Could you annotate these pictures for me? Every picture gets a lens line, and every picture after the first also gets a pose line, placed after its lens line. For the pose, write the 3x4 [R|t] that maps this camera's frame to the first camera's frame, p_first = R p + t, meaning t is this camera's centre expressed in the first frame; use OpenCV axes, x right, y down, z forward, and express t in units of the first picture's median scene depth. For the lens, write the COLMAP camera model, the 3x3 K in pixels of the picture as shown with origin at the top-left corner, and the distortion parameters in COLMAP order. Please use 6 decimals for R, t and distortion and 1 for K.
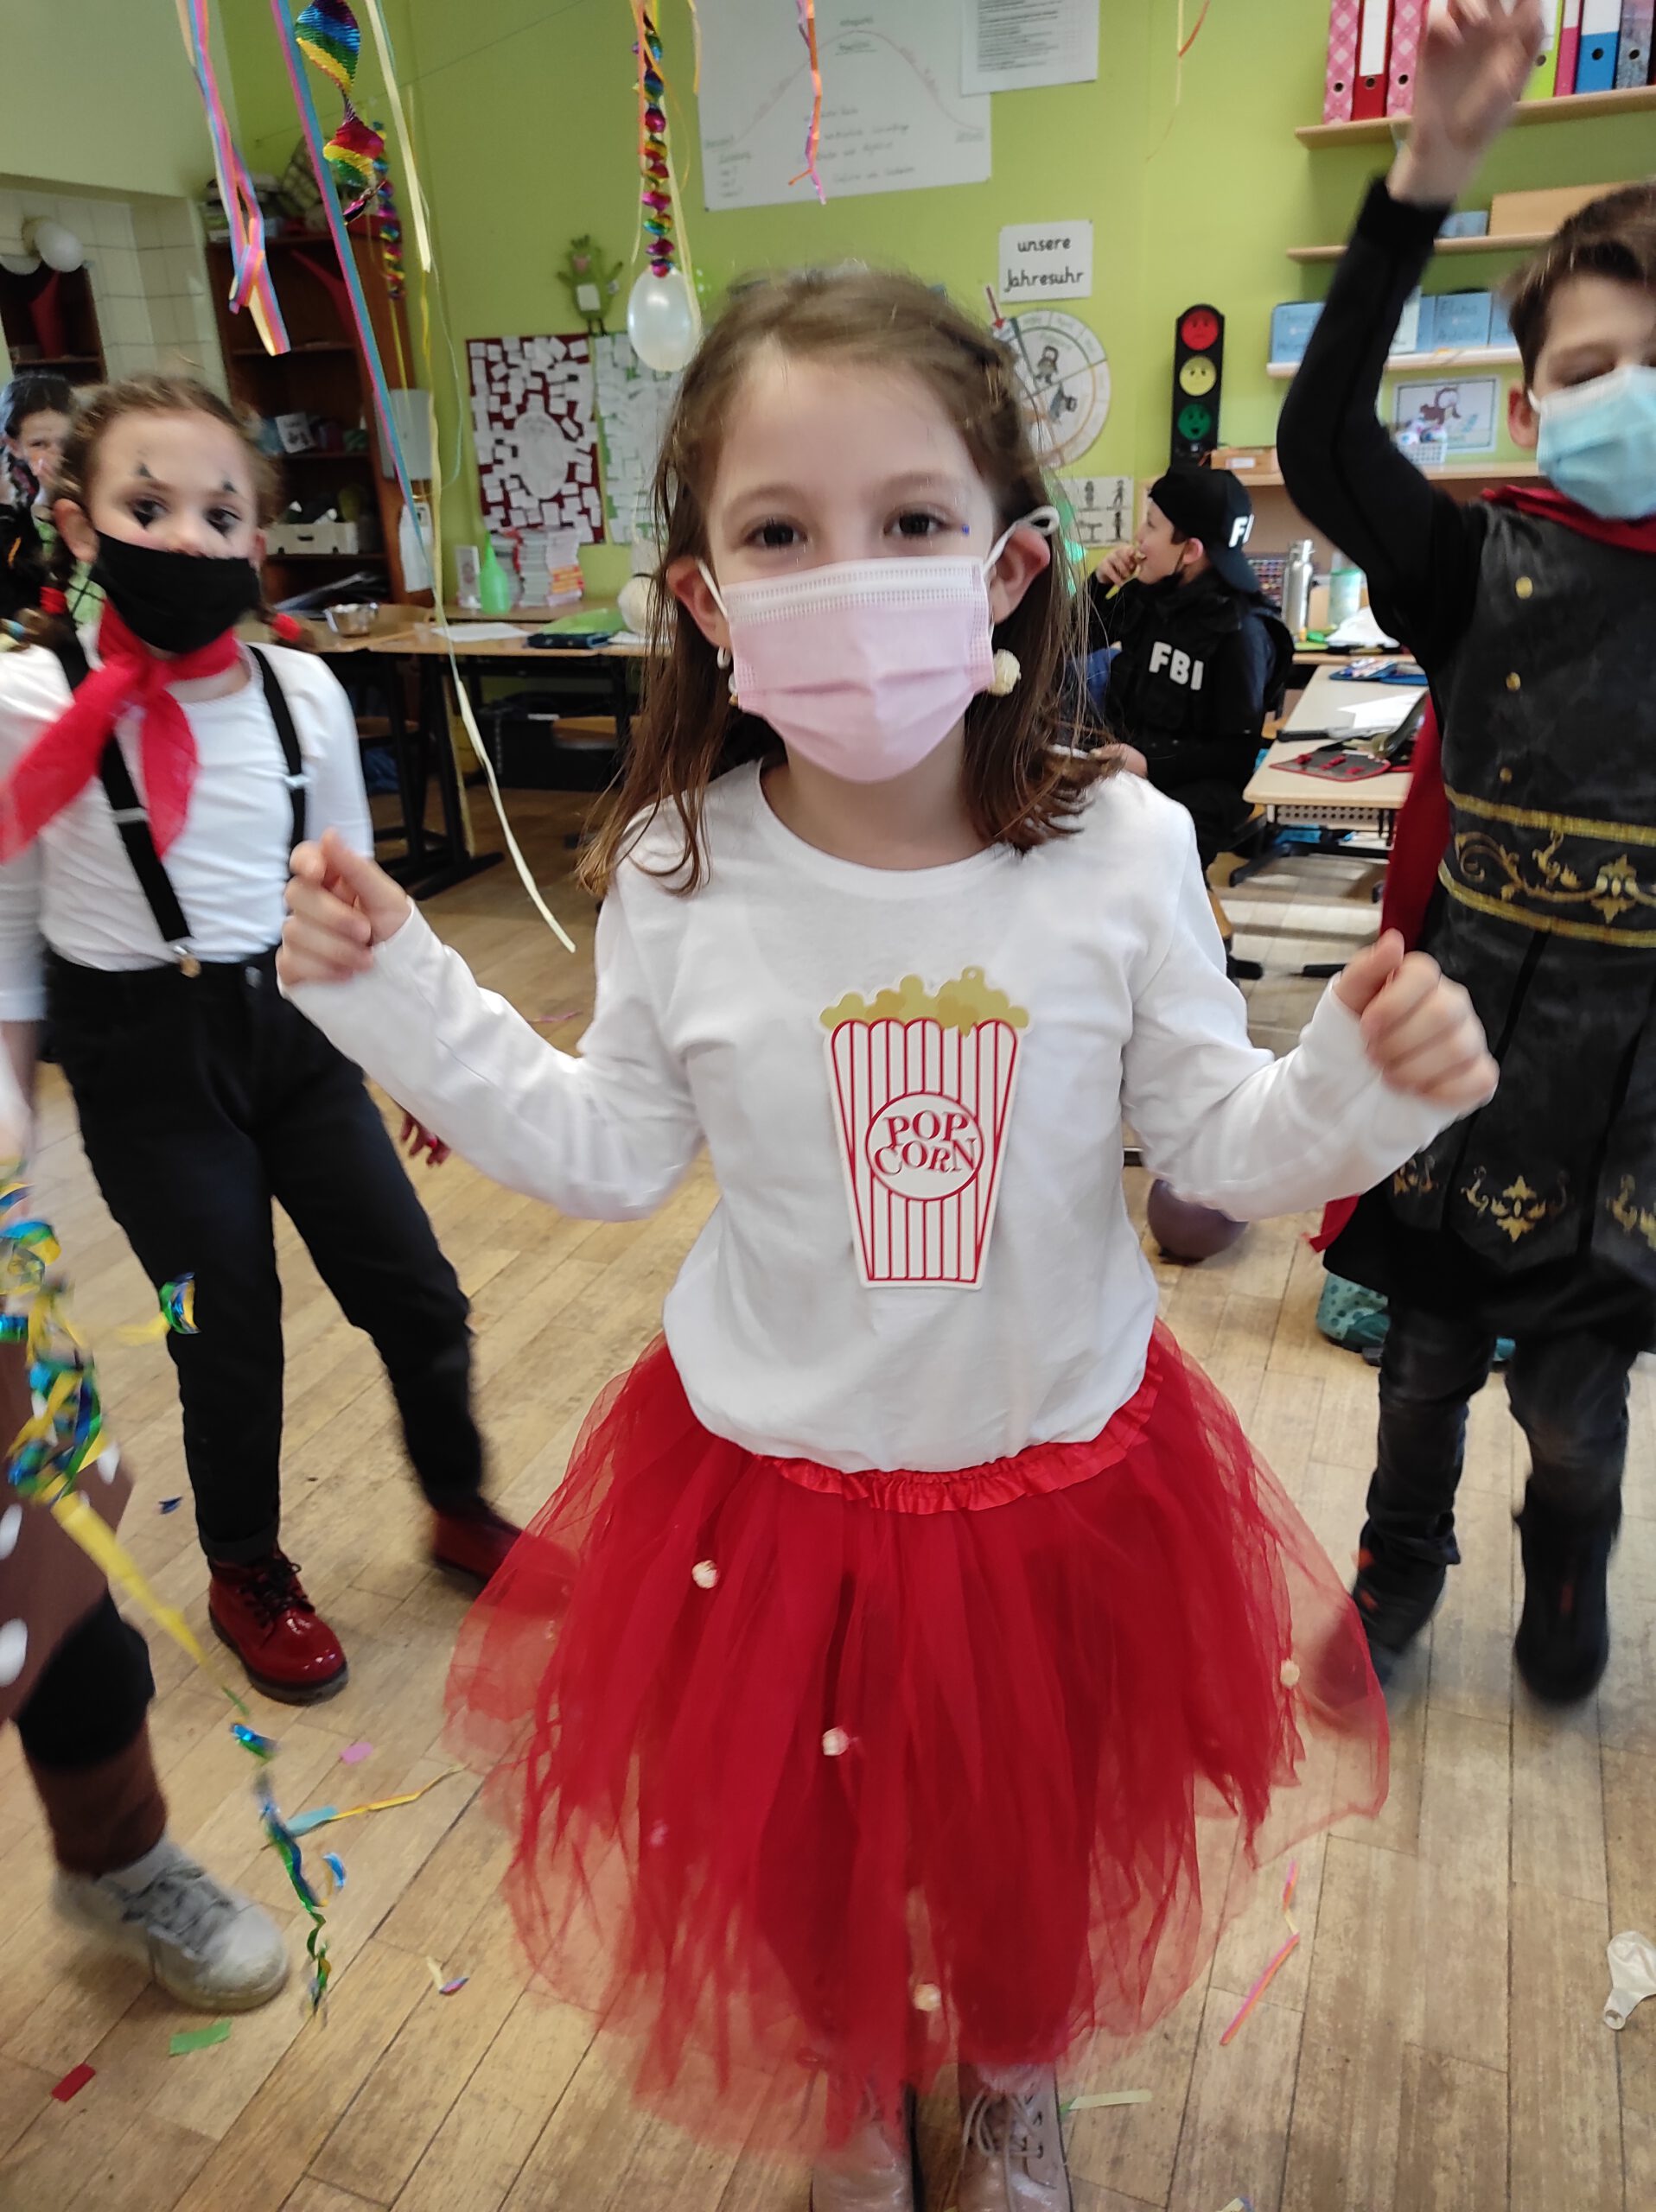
lens RADIAL K [[1618.0, 0, 834.5], [0, 1618.0, 1085.7], [0, 0, 1]] dist [0.053381, -0.038179]
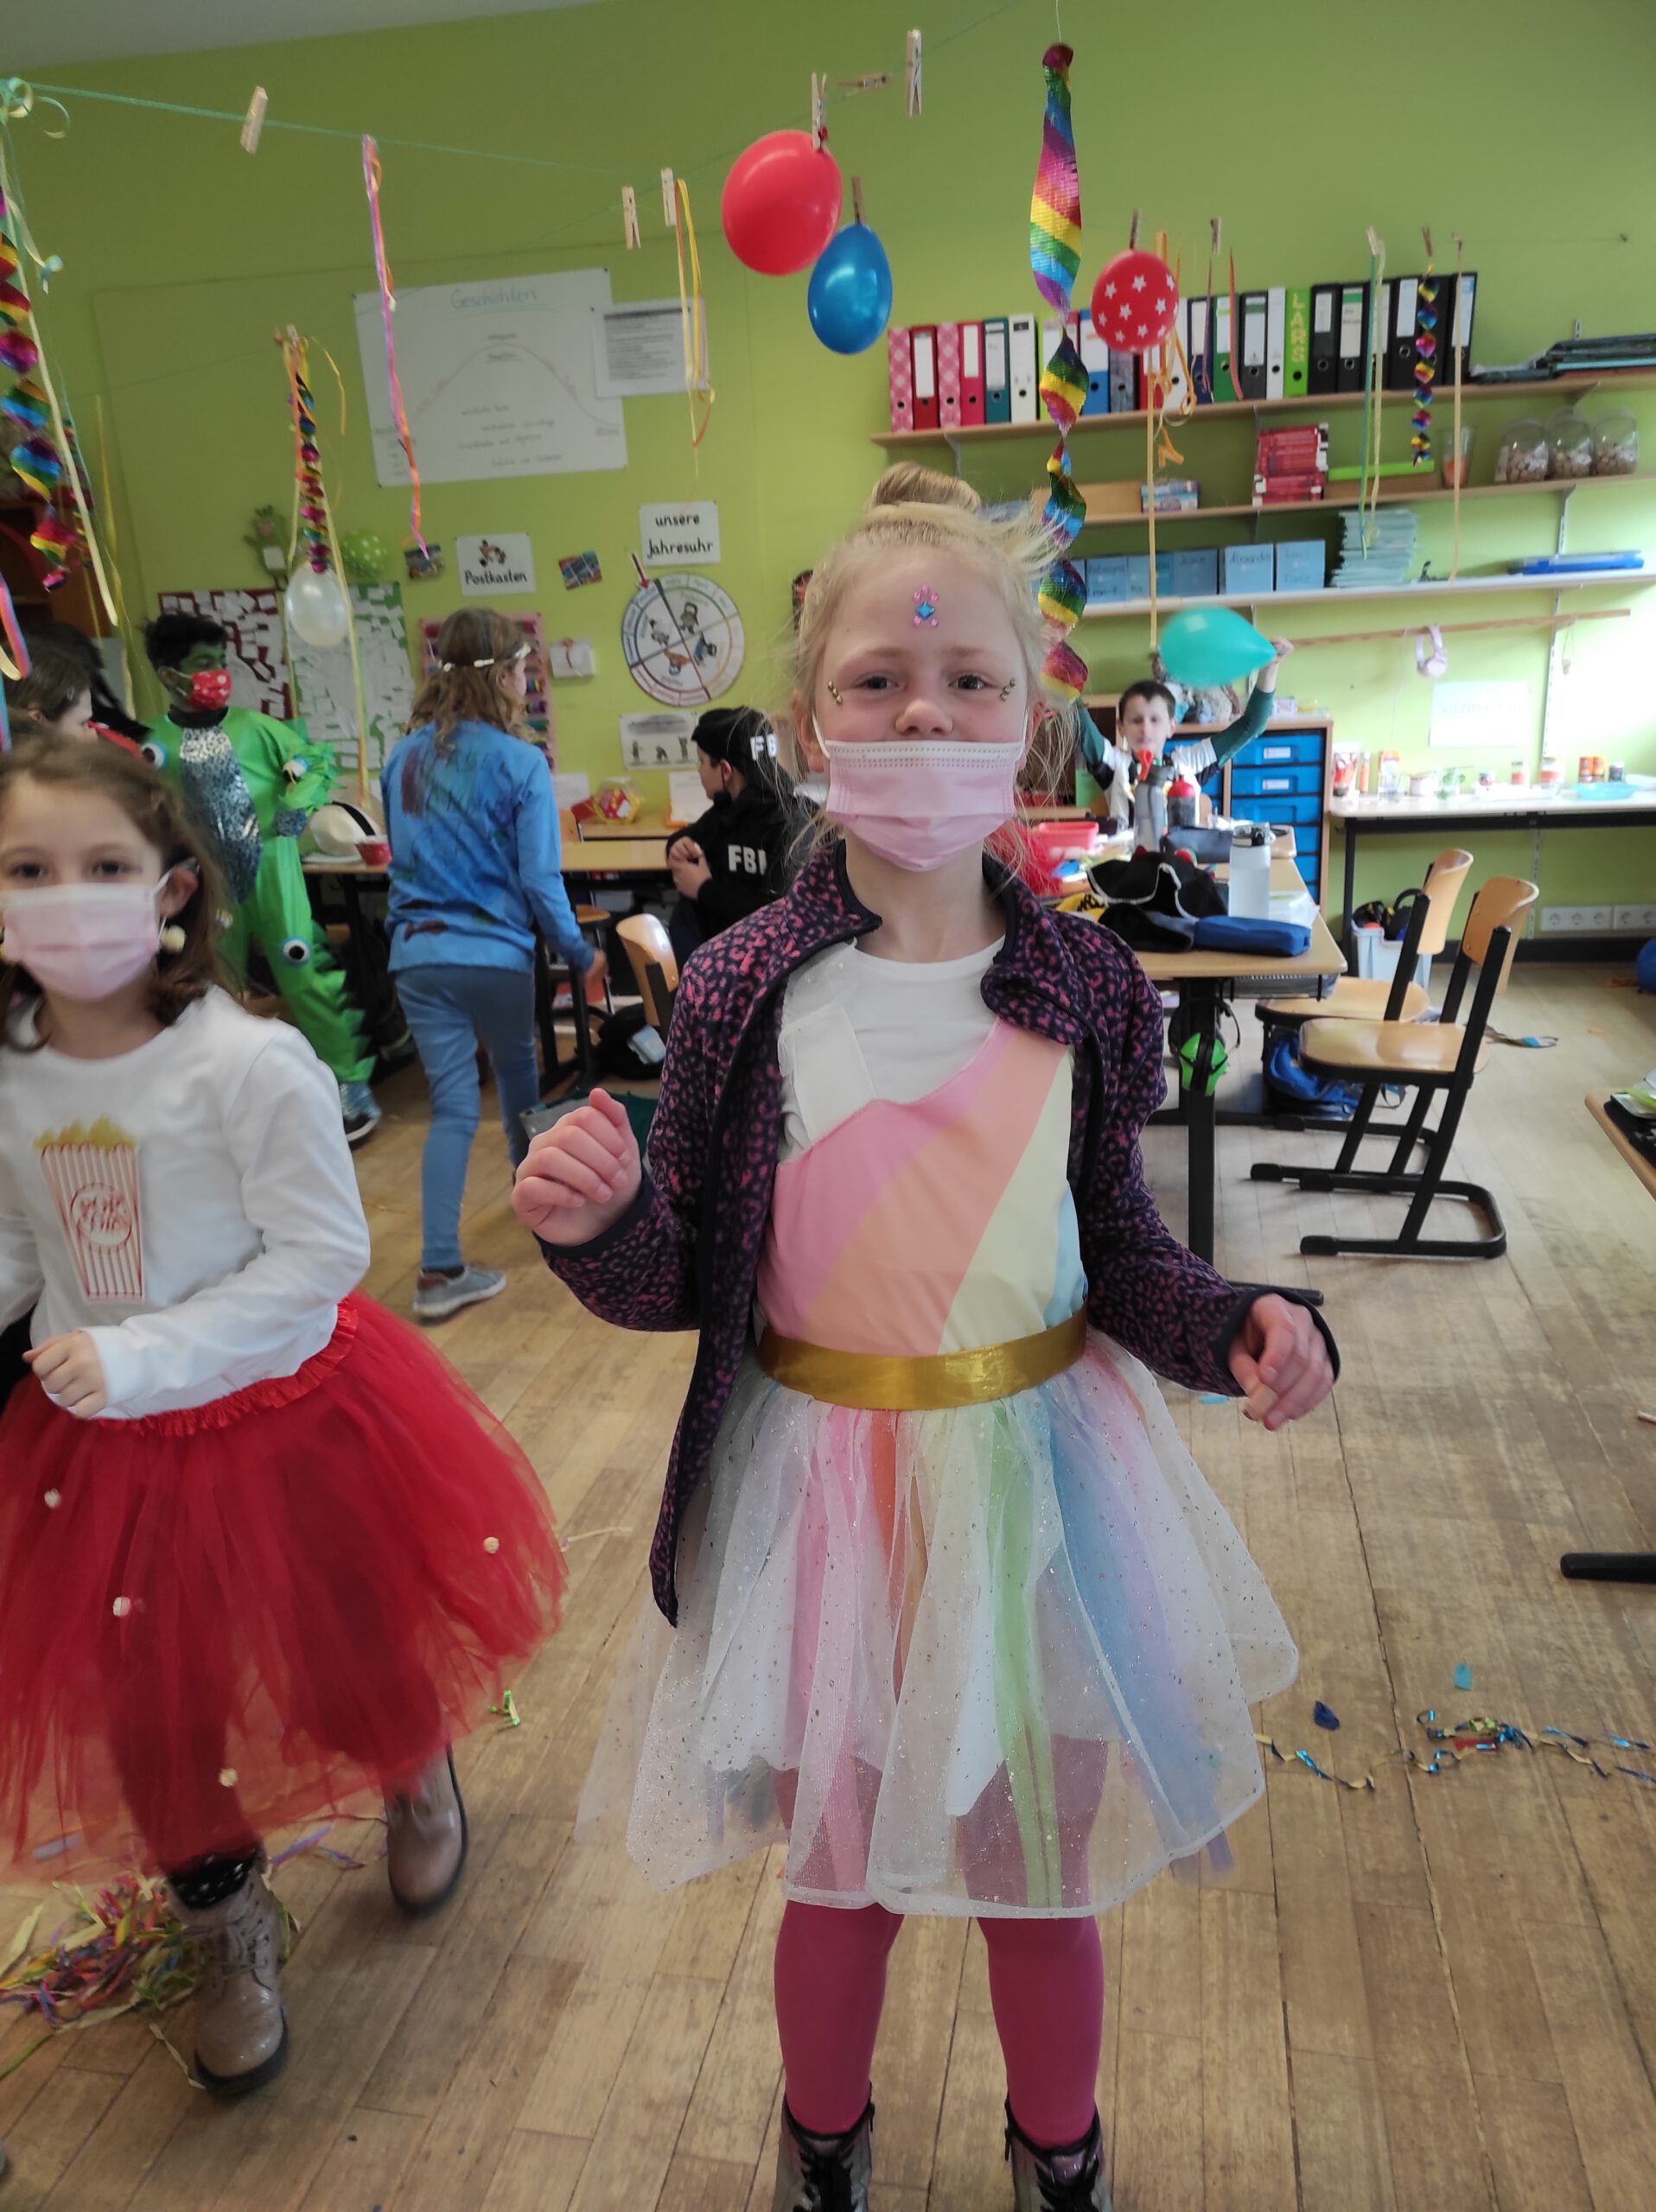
lens RADIAL K [[1618.0, 0, 839.3], [0, 1618.0, 1110.2], [0, 0, 1]] dist [0.053381, -0.038179]
pose [[0.985458, -0.056655, 0.160193, 0.030908], [0.072917, 0.992558, -0.097526, 0.027009], [-0.153476, 0.107789, 0.982256, -0.115236]]
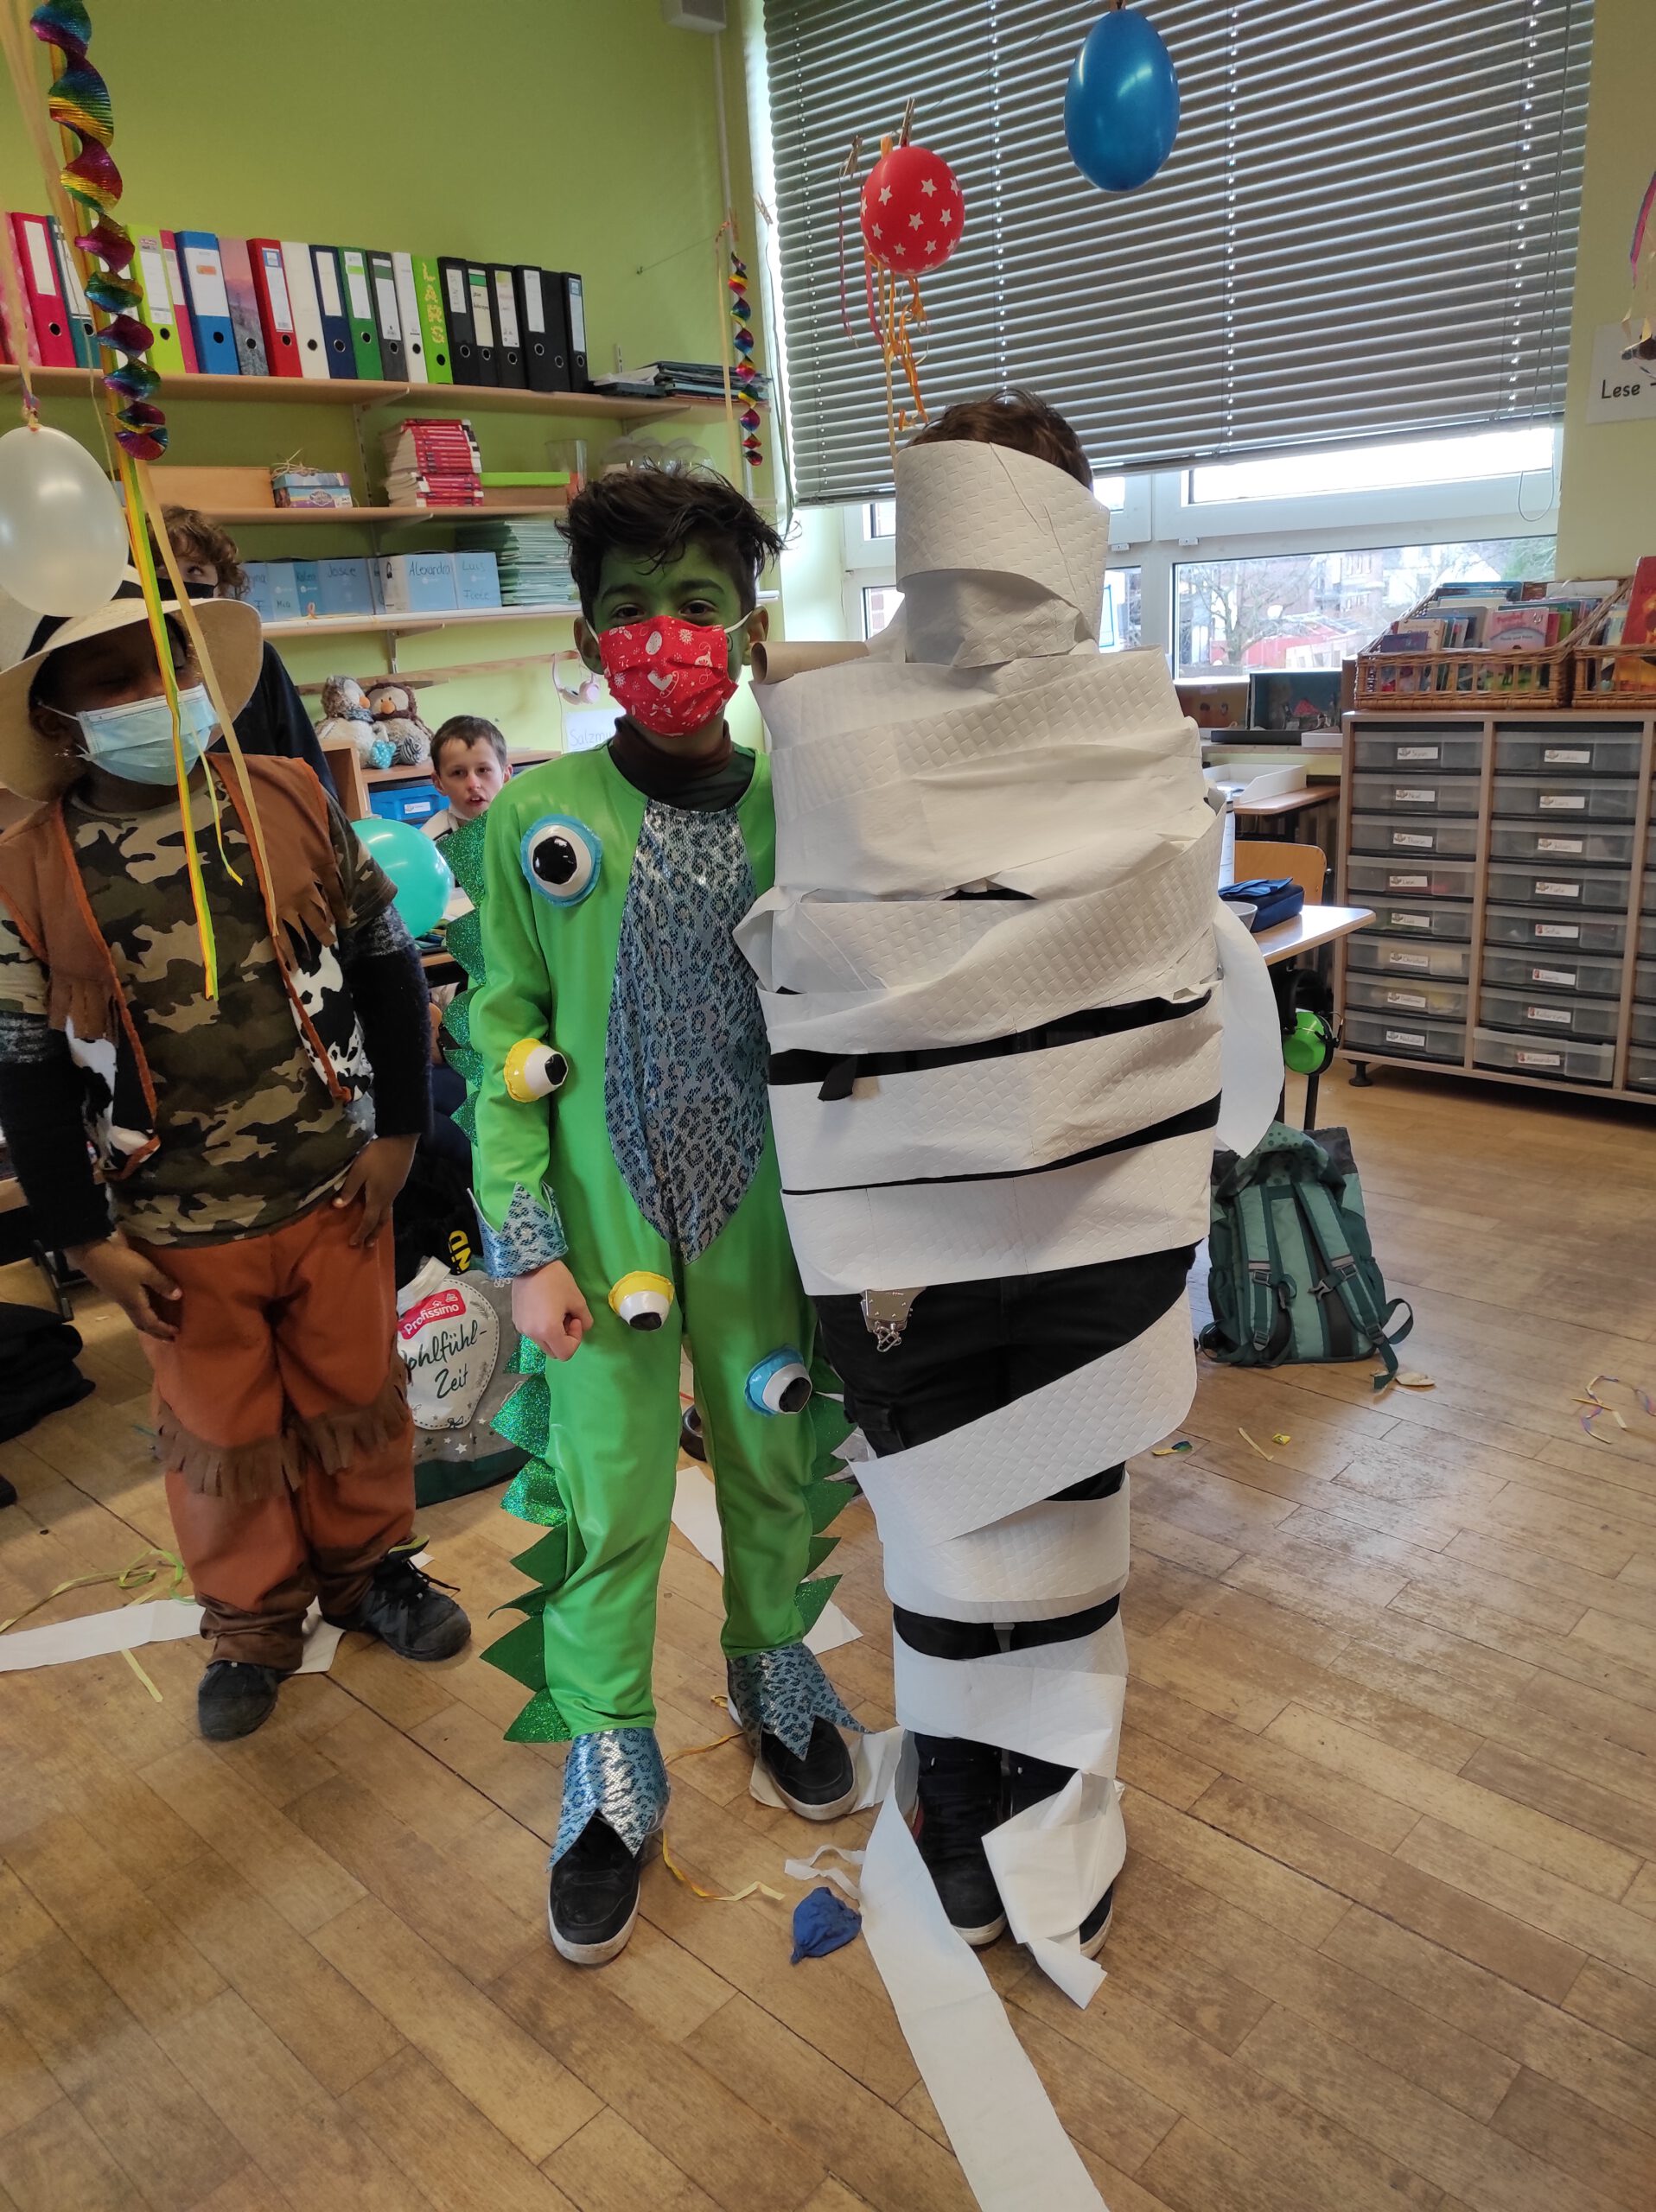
lens RADIAL K [[1618.0, 0, 825.5], [0, 1618.0, 1118.7], [0, 0, 1]] dist [0.053381, -0.038179]
pose [[0.380140, -0.267365, 0.885443, -0.302373], [0.397230, 0.911720, 0.104759, -0.138808], [-0.835285, 0.311901, 0.452787, 0.337496]]
